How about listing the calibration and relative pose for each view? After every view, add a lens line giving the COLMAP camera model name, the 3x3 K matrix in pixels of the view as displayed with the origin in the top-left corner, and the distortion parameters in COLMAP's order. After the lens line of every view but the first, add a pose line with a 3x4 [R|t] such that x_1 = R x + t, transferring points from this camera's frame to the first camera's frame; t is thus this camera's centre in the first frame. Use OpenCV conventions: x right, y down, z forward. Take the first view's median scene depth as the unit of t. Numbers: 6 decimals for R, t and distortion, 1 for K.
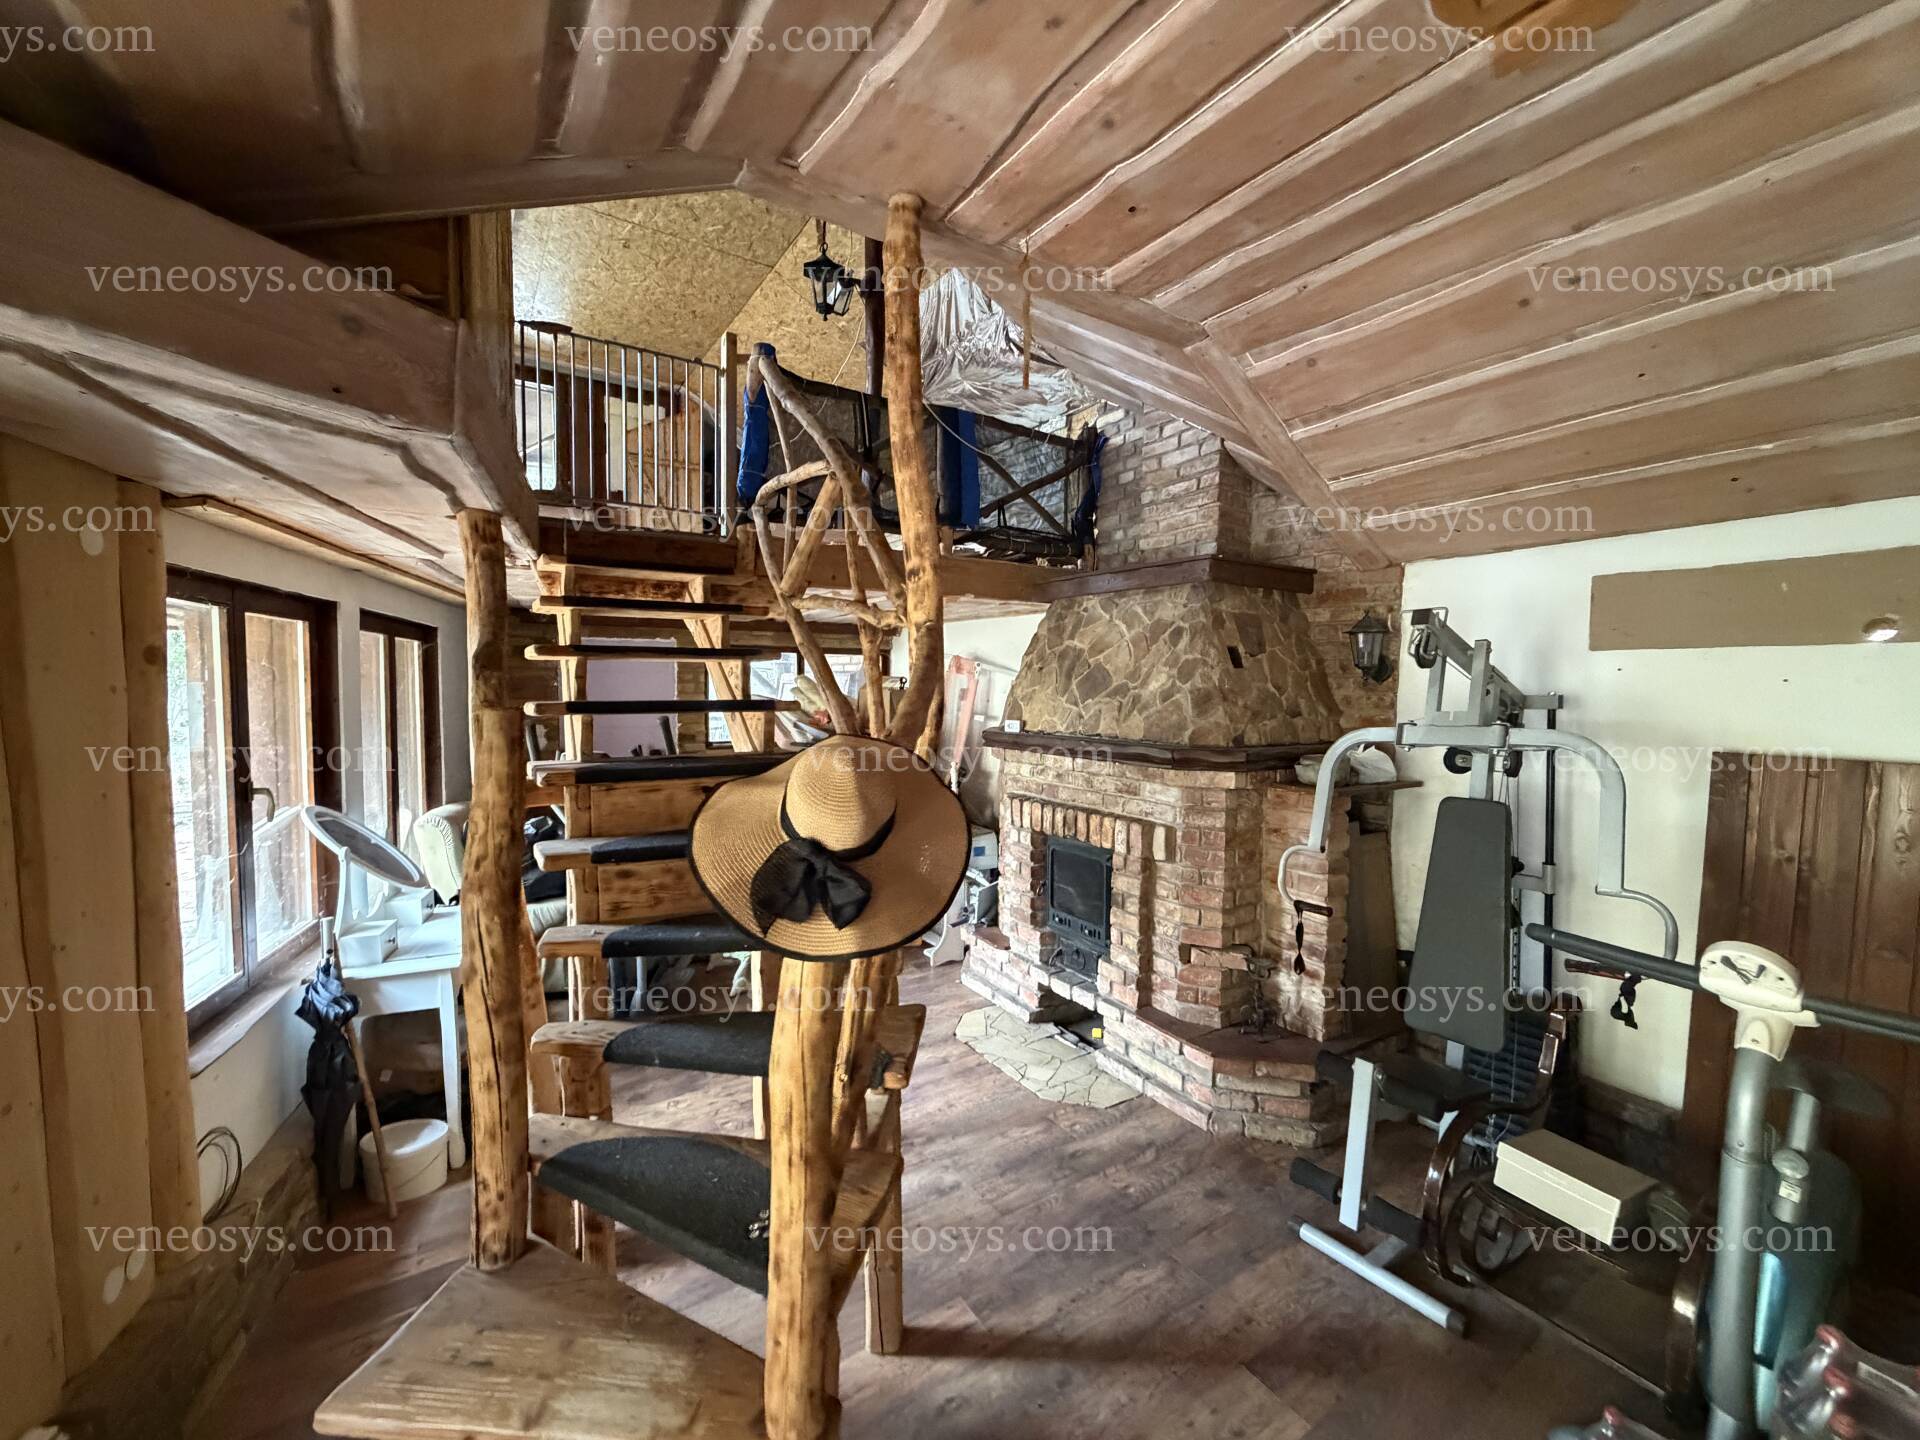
lens RADIAL K [[764.8, 0, 955.4], [0, 764.8, 721.8], [0, 0, 1]] dist [0.000365, 0.000078]
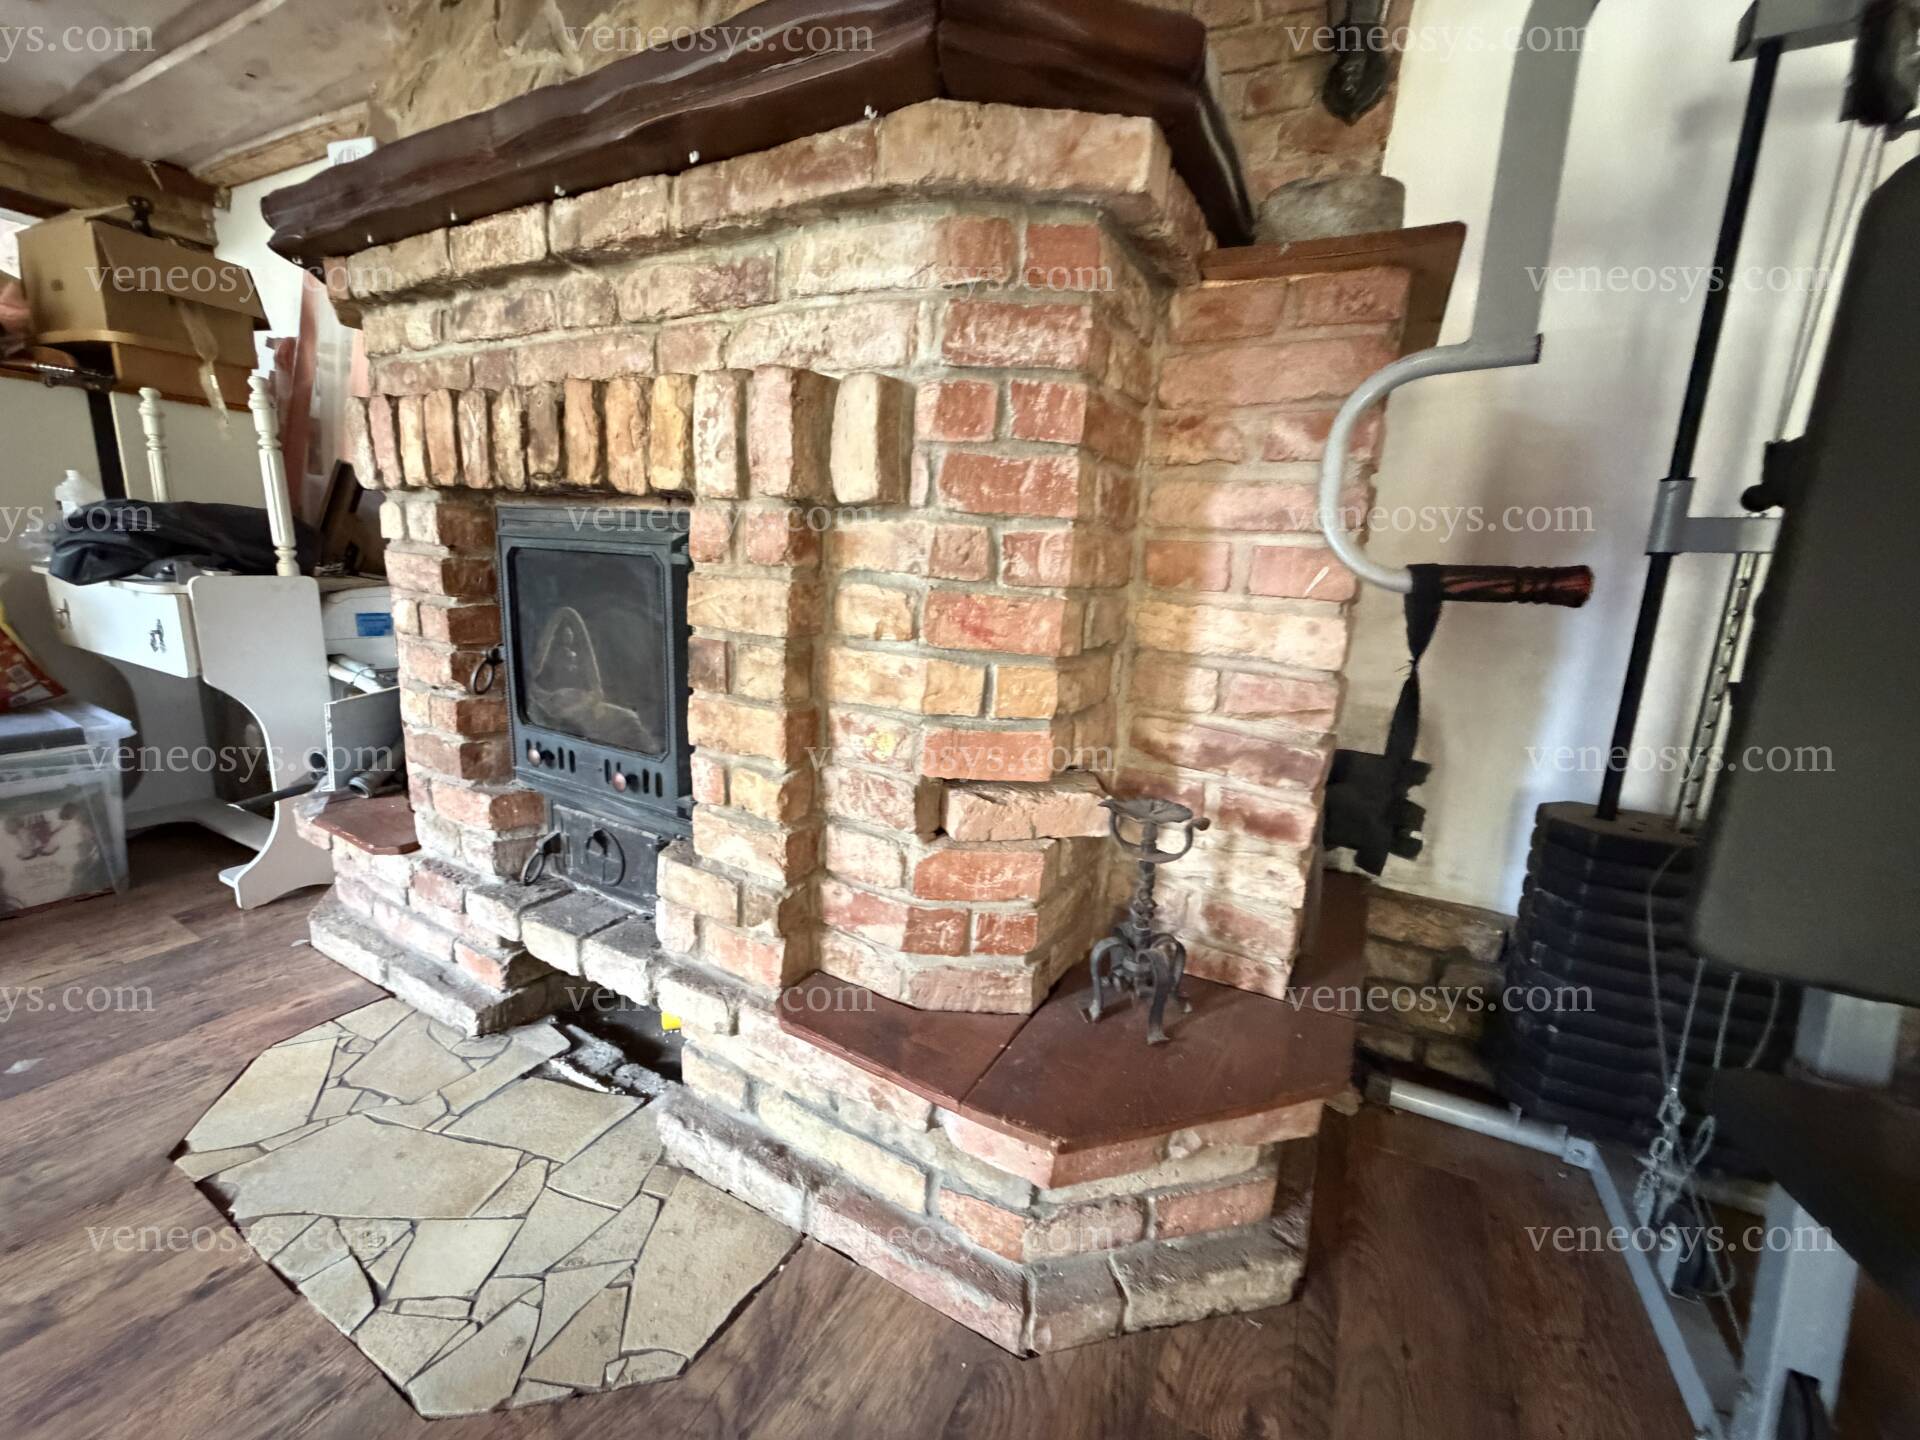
lens RADIAL K [[764.8, 0, 955.4], [0, 764.8, 721.8], [0, 0, 1]] dist [0.000365, 0.000078]
pose [[0.877753, -0.059529, 0.475401, 0.156220], [-0.027895, 0.984218, 0.174746, 0.205668], [-0.478301, -0.166645, 0.862240, 0.708250]]
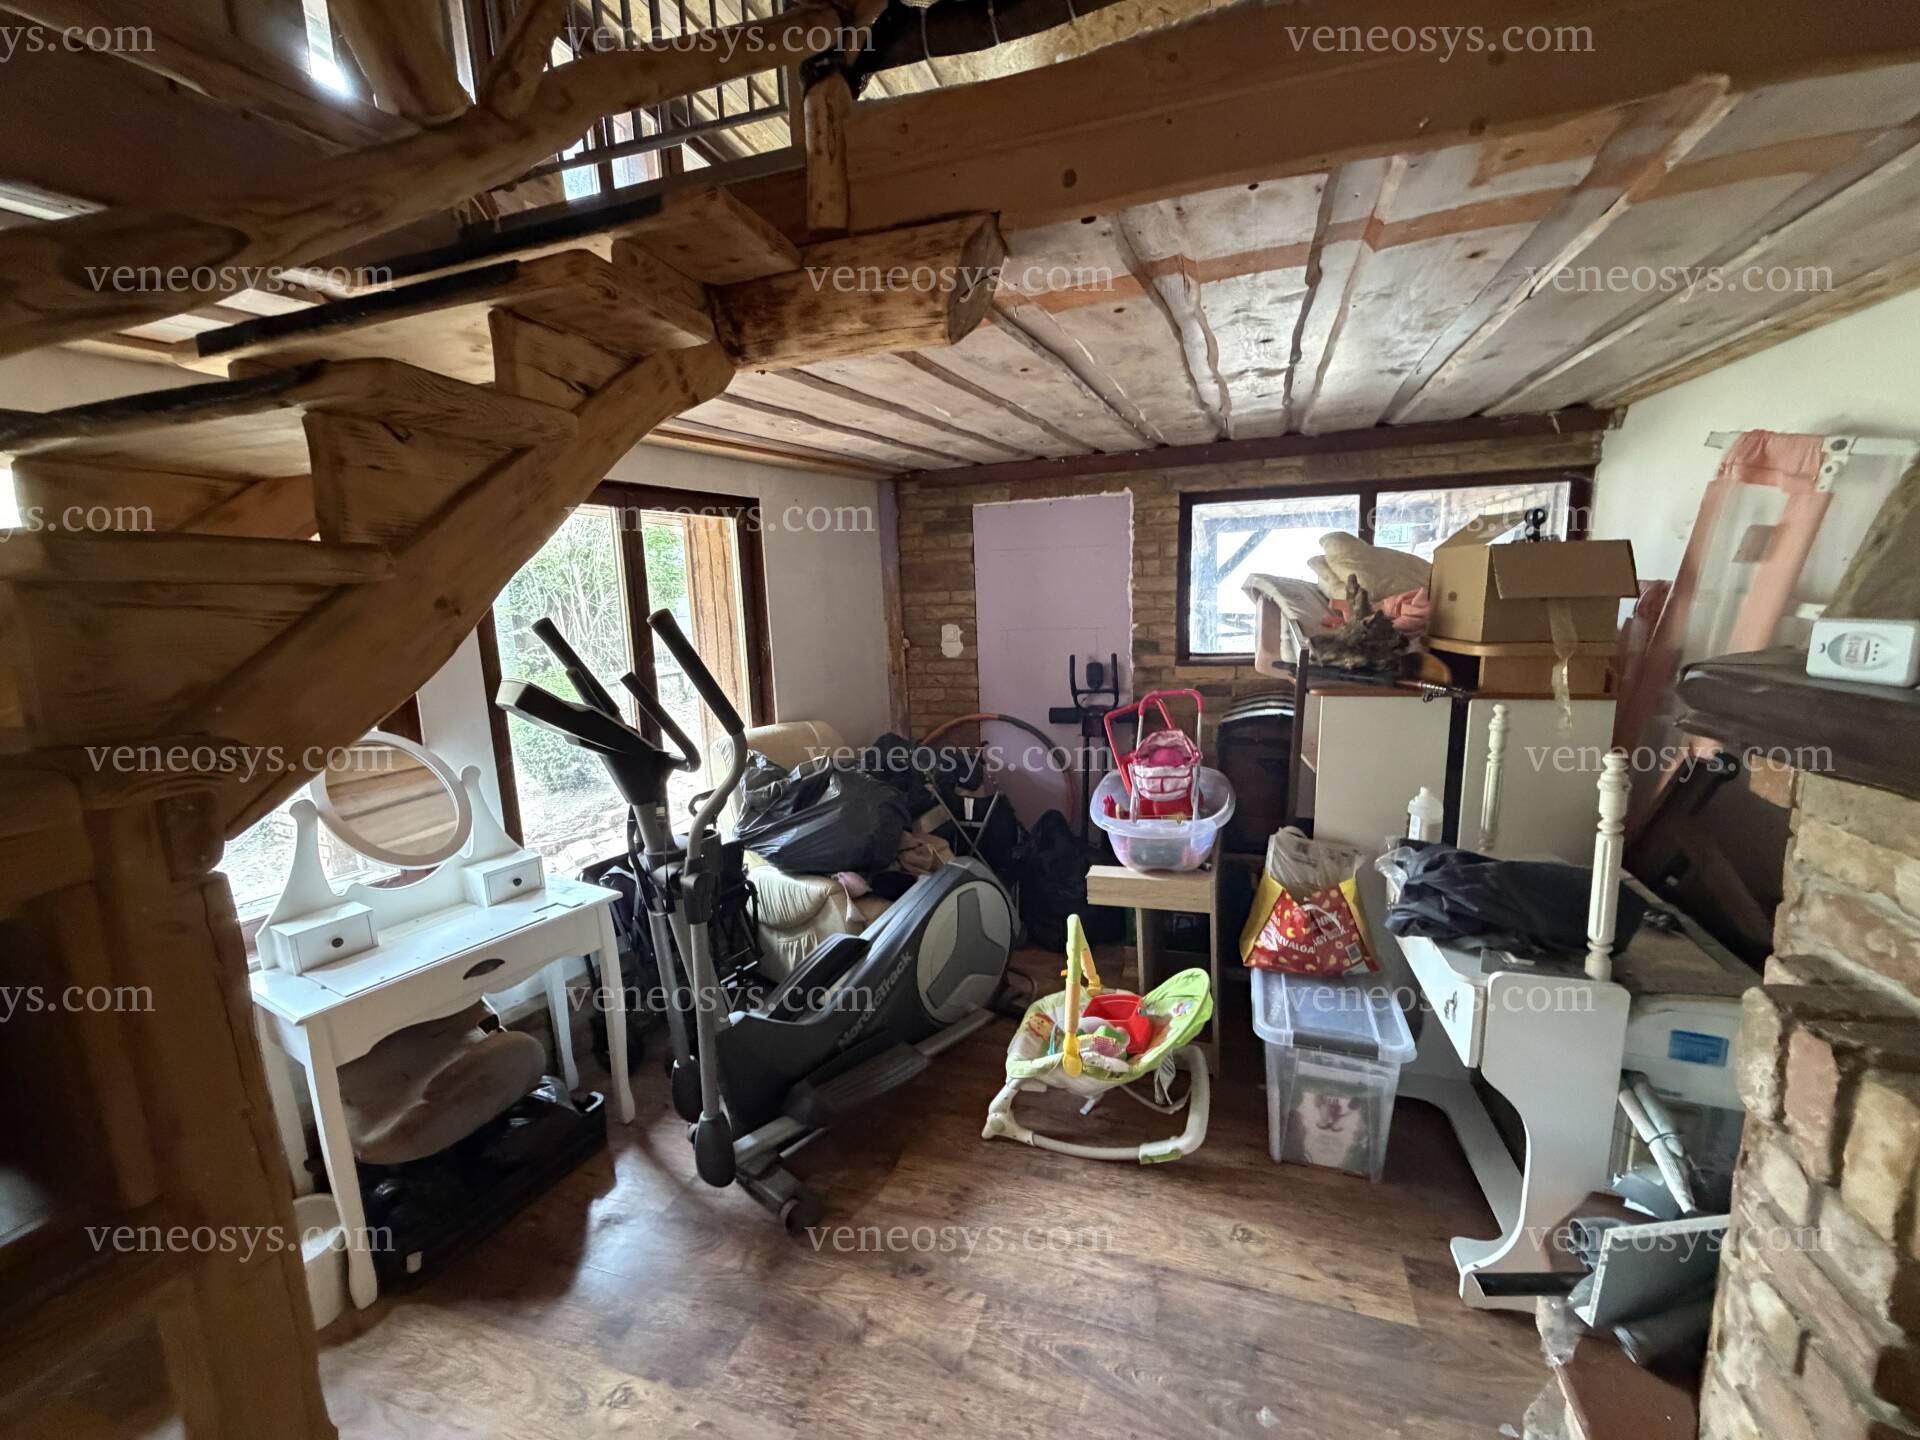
lens RADIAL K [[764.8, 0, 955.4], [0, 764.8, 721.8], [0, 0, 1]] dist [0.000365, 0.000078]
pose [[0.622945, 0.105821, -0.775075, 0.102294], [-0.003598, 0.991185, 0.132435, -0.001274], [0.782257, -0.079711, 0.617835, 0.859652]]
